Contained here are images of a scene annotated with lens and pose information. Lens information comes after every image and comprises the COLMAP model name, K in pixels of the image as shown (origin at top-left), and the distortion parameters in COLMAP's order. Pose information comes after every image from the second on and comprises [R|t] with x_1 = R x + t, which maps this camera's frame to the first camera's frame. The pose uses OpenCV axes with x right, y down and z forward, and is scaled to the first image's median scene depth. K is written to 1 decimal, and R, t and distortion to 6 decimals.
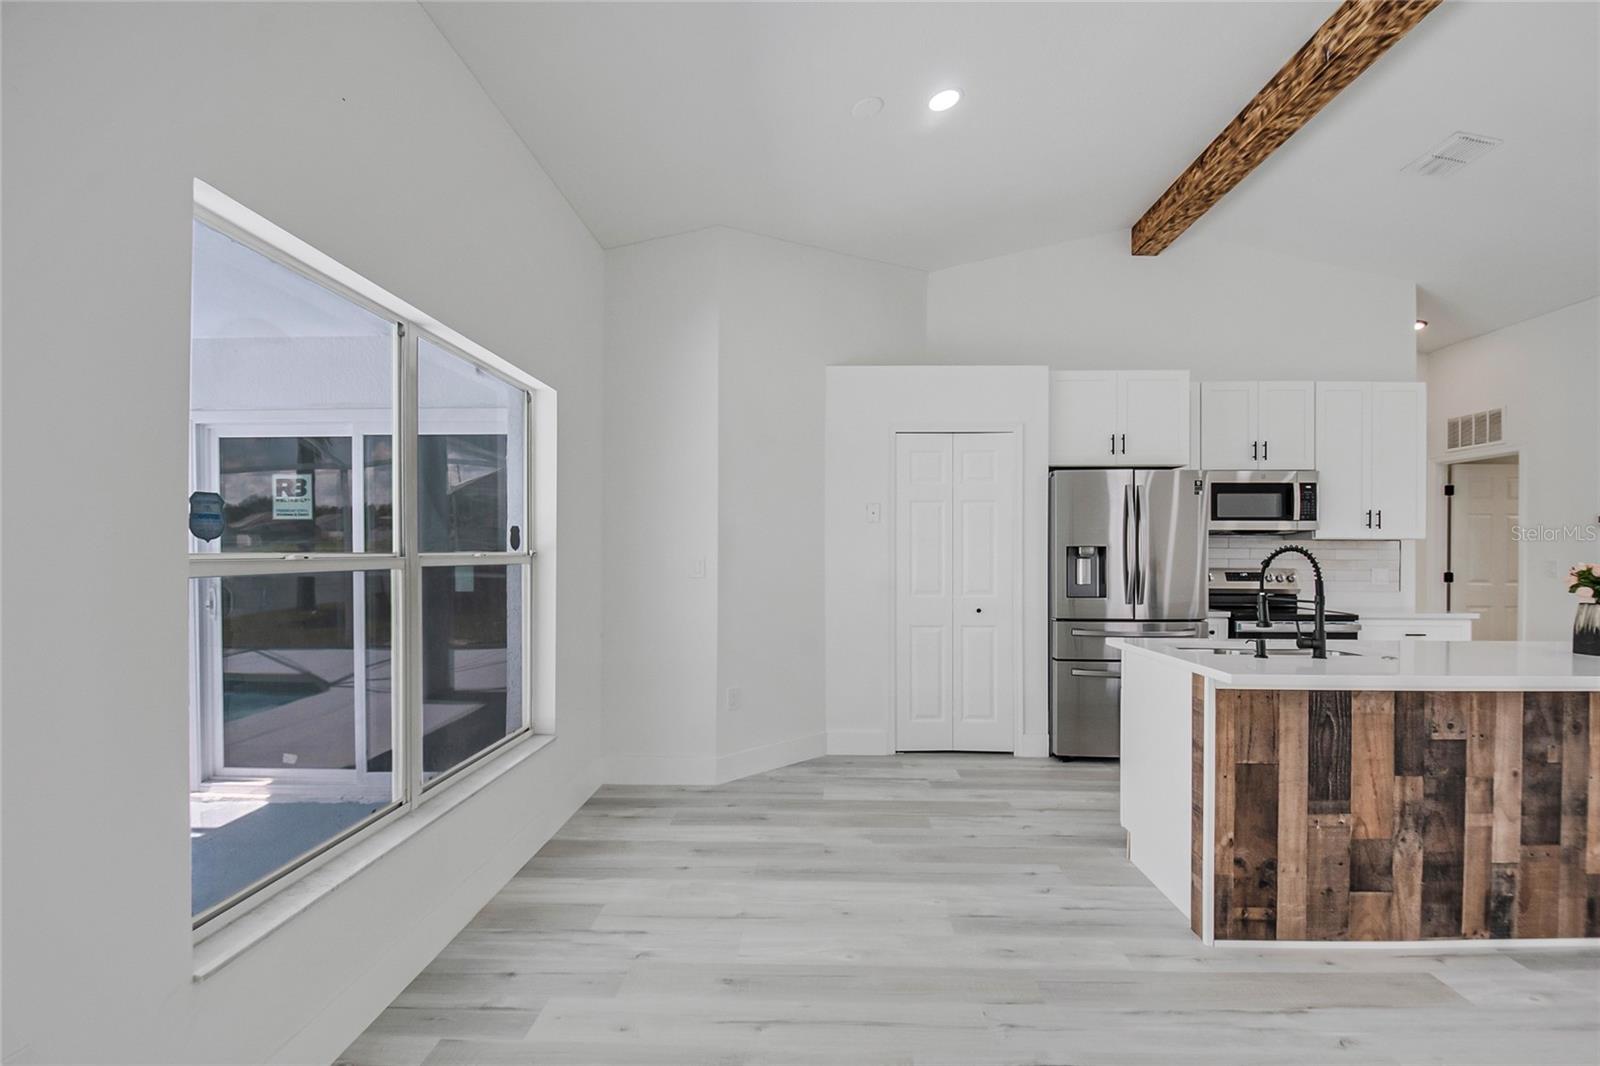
lens RADIAL K [[705.2, 0, 809.4], [0, 705.2, 555.9], [0, 0, 1]] dist [0.001743, -0.012730]
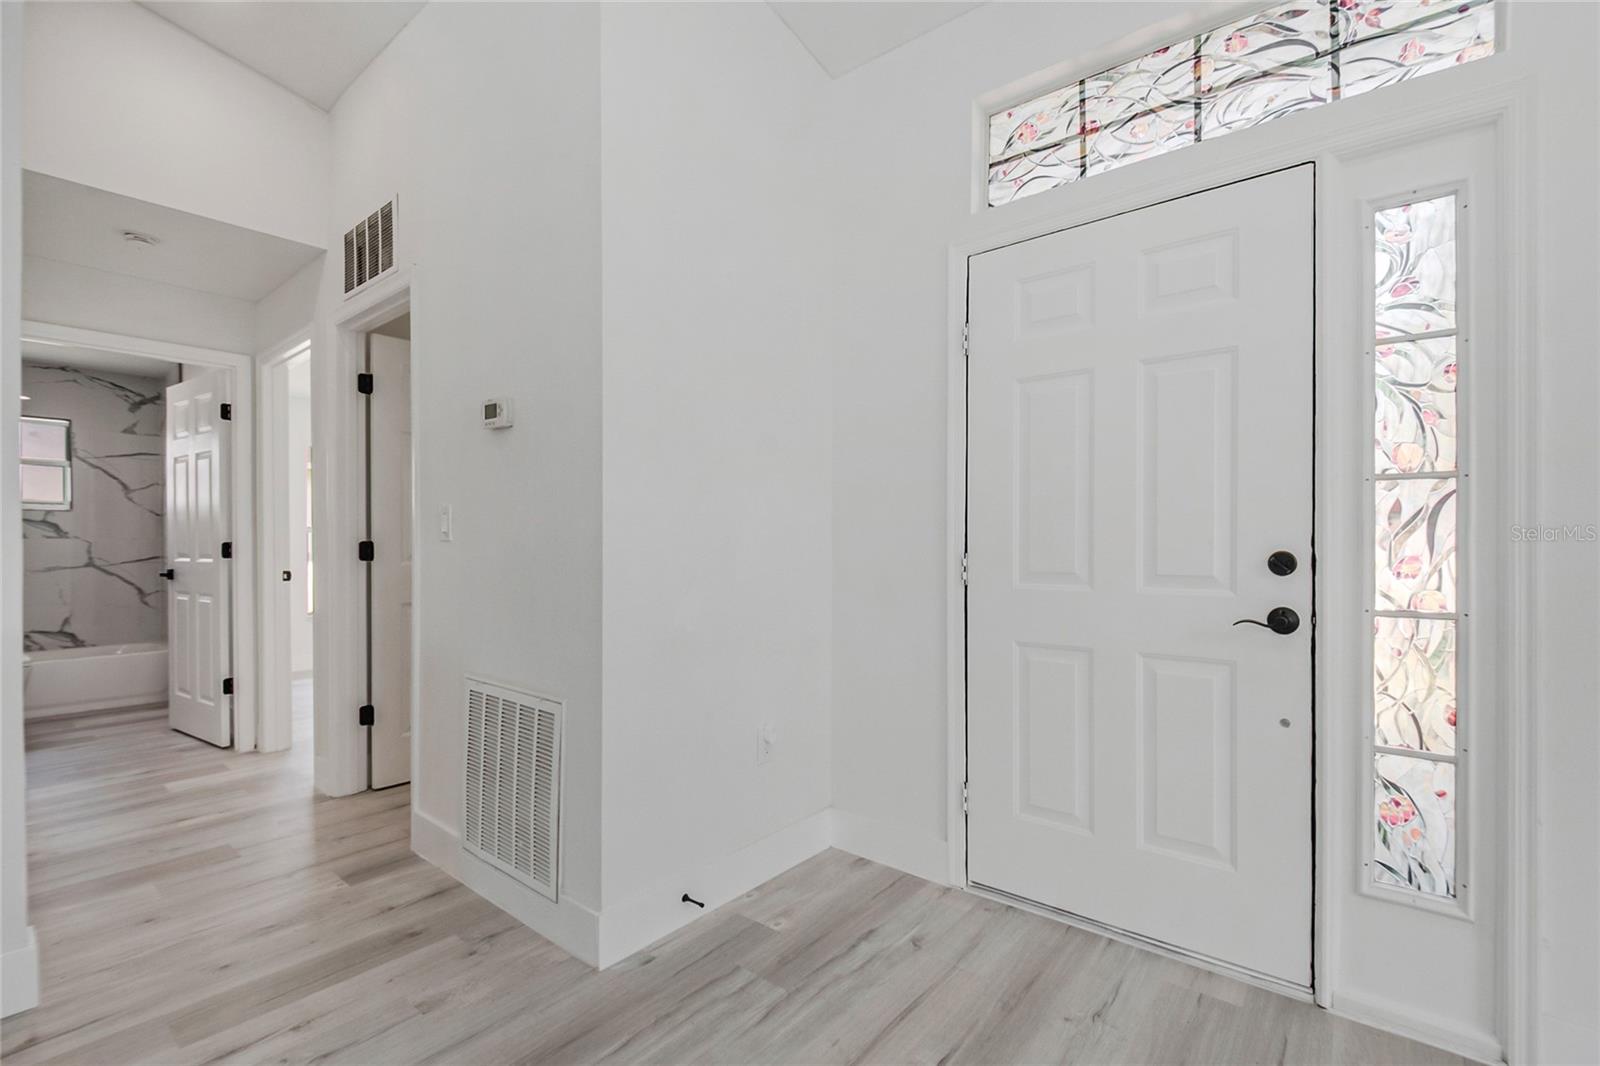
lens RADIAL K [[714.7, 0, 821.5], [0, 714.7, 545.0], [0, 0, 1]] dist [0.015343, -0.014429]
pose [[0.602649, -0.005804, 0.797986, 1.827926], [0.007551, 0.999970, 0.001570, 0.073580], [-0.797971, 0.005080, 0.602675, 1.092648]]
